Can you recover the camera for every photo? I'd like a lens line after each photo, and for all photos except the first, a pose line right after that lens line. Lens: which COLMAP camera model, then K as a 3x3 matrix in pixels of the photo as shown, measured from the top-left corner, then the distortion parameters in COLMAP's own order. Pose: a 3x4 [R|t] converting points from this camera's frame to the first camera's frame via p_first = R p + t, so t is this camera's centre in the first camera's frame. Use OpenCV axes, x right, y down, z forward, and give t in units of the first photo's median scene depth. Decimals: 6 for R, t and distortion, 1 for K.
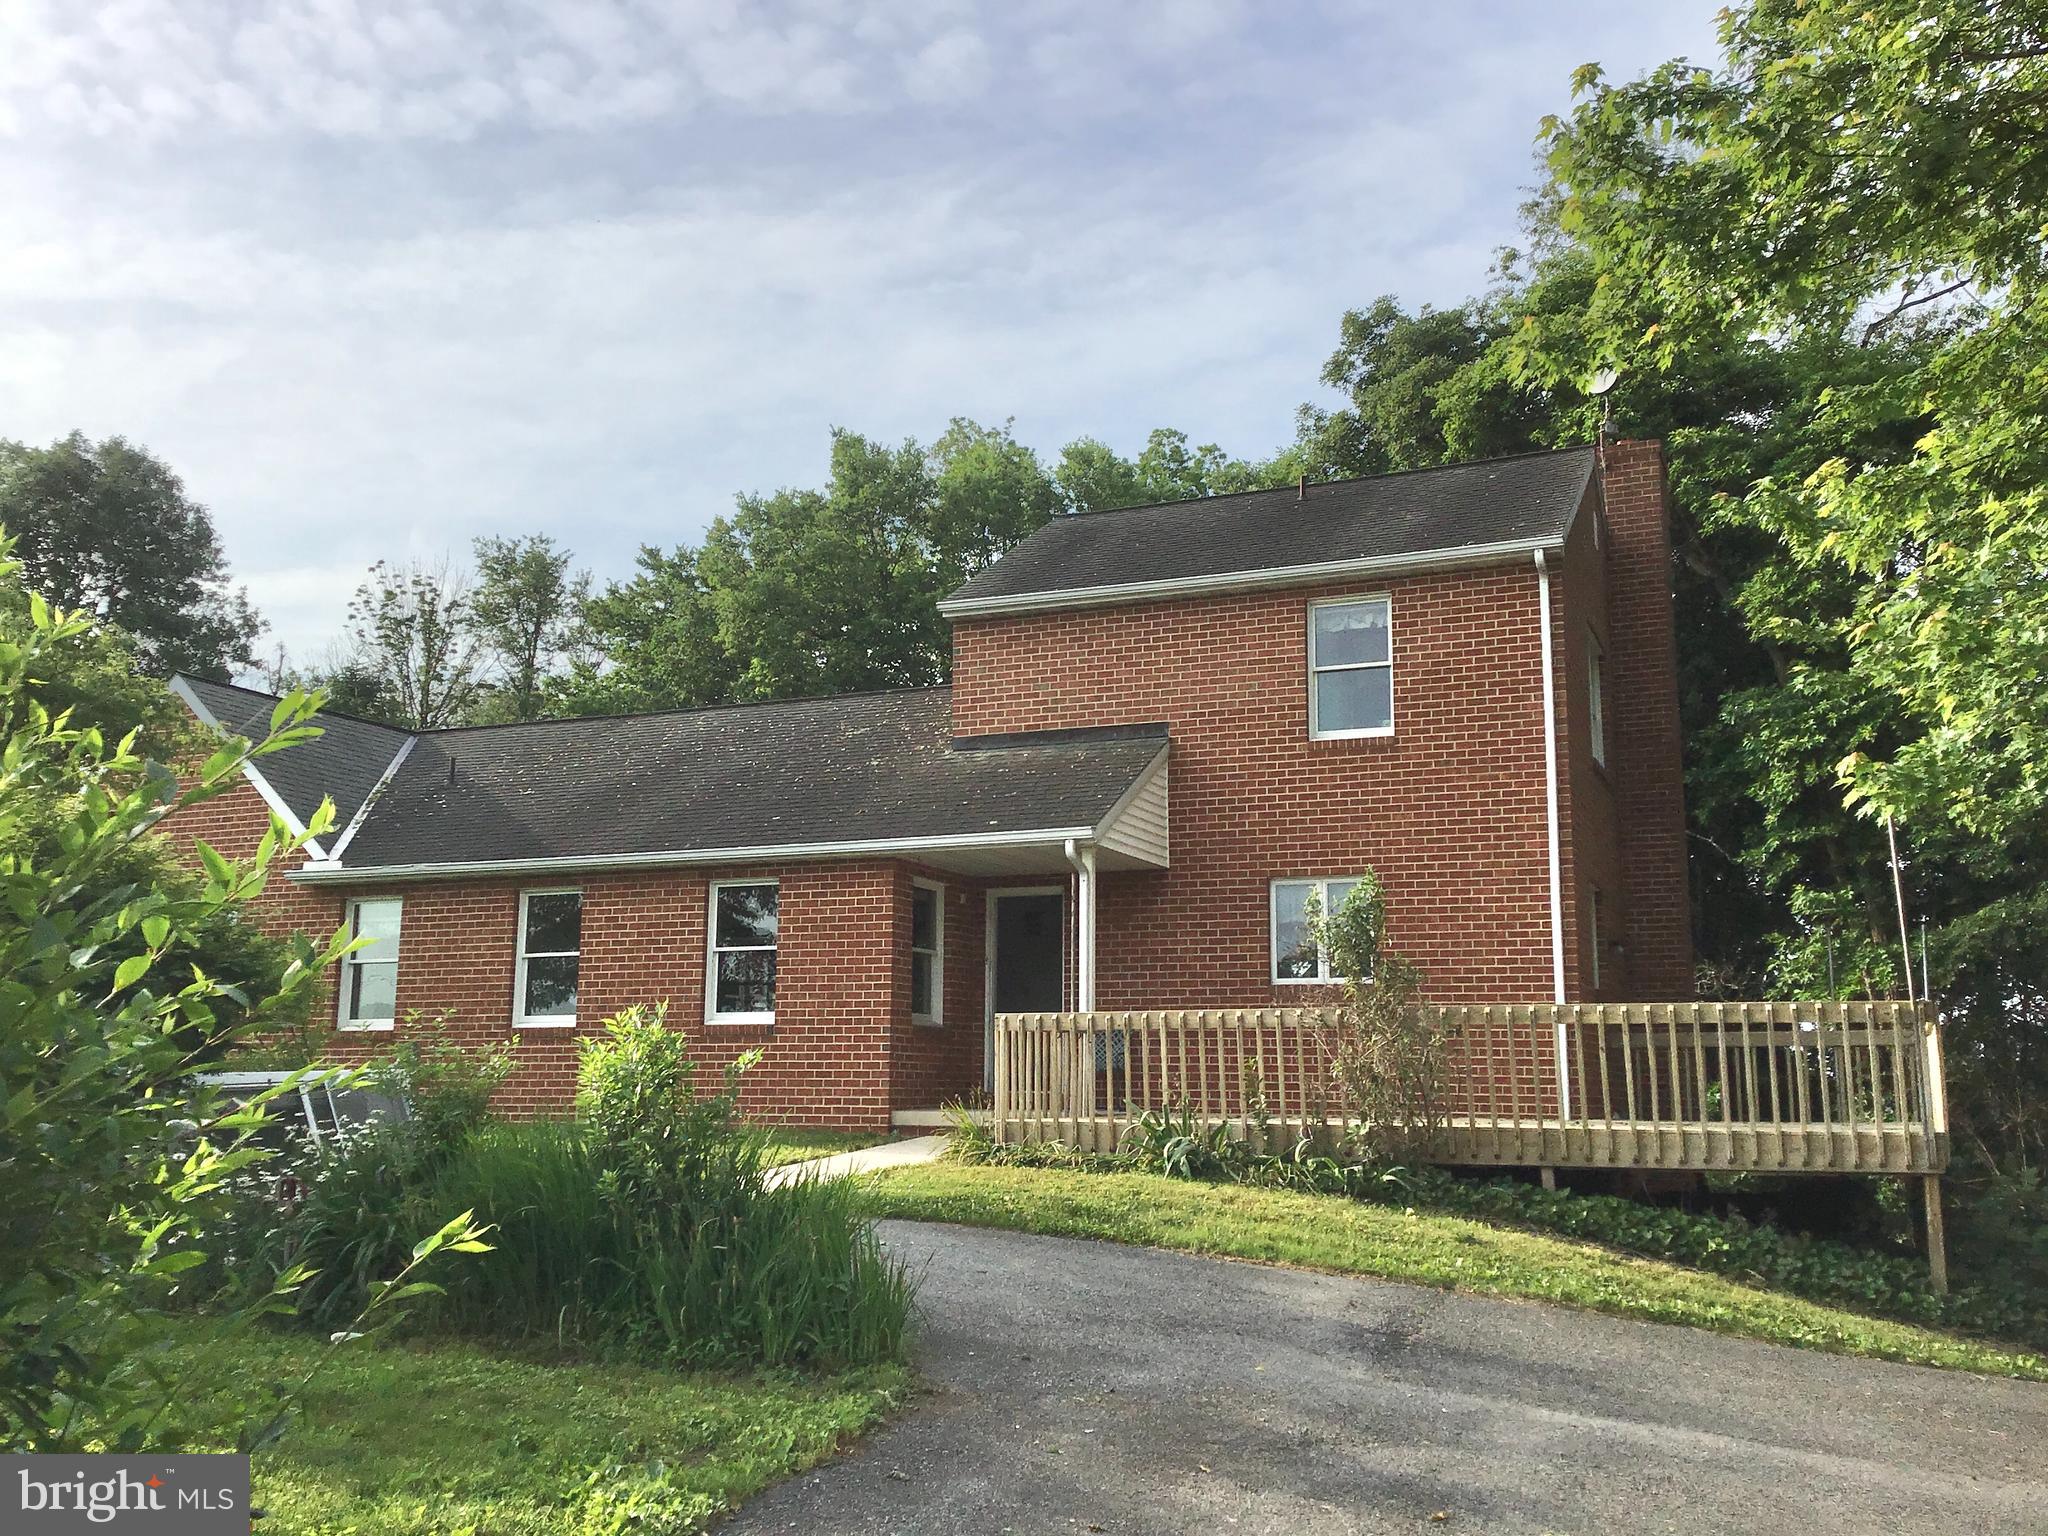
lens RADIAL K [[1818.5, 0, 1022.1], [0, 1818.5, 776.8], [0, 0, 1]] dist [0.119328, -0.223236]
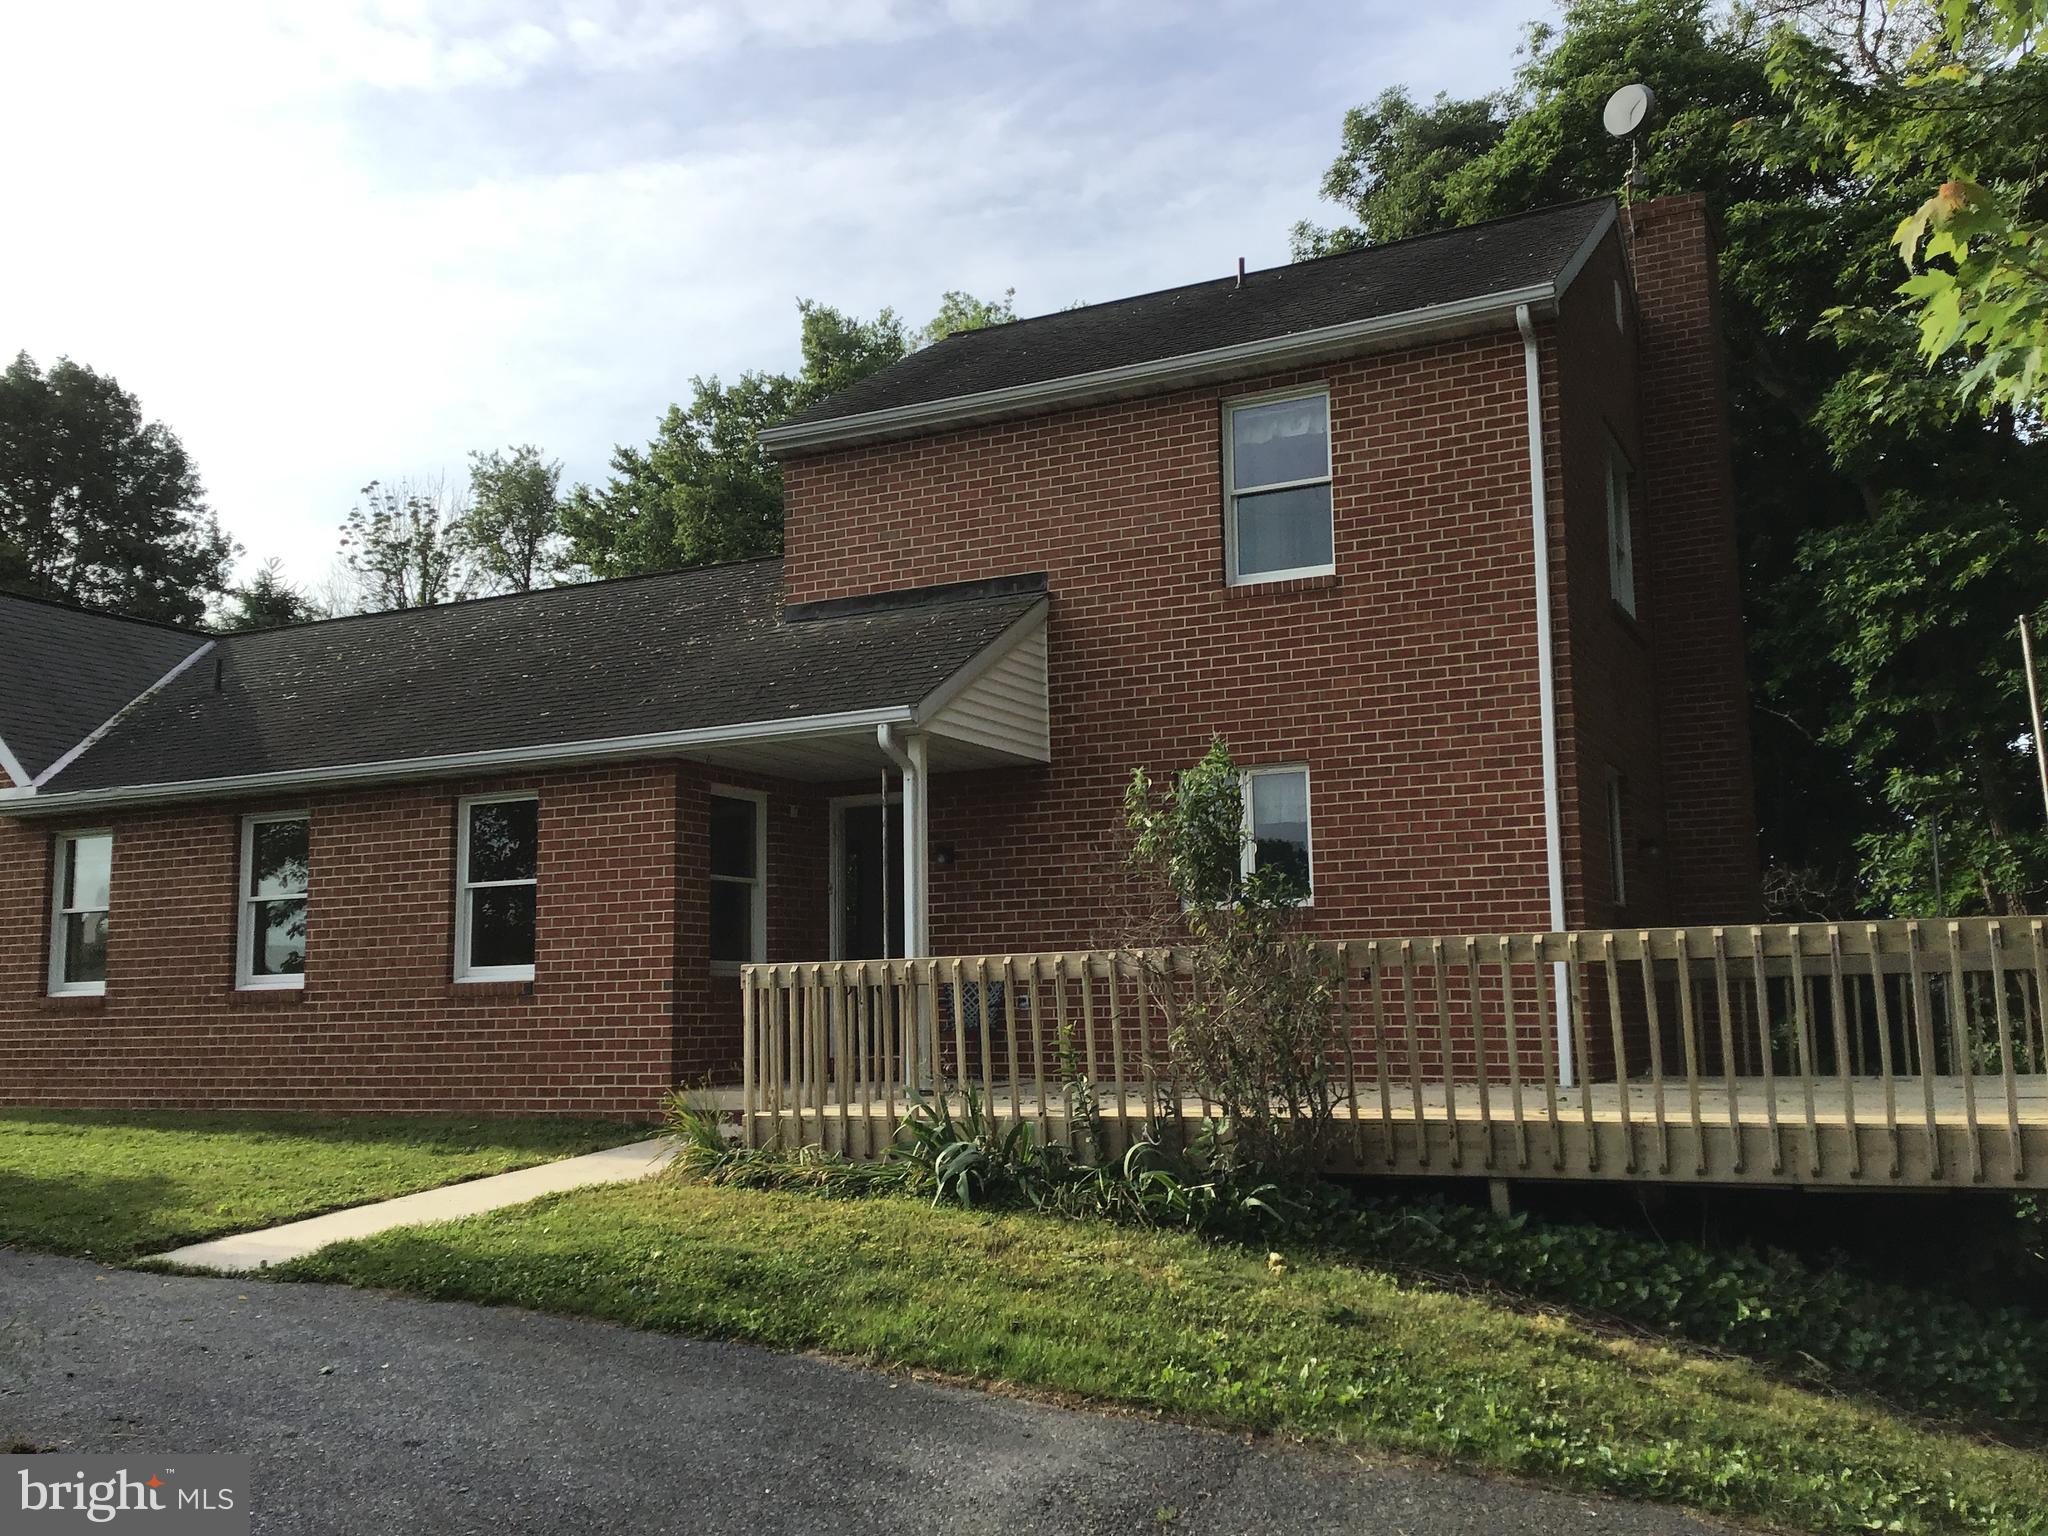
lens RADIAL K [[1849.8, 0, 1016.9], [0, 1849.8, 776.4], [0, 0, 1]] dist [0.119229, -0.214717]
pose [[0.998600, -0.029564, -0.043868, 0.103521], [0.031317, 0.998716, 0.039829, 0.025208], [0.042634, -0.041148, 0.998243, 0.231640]]
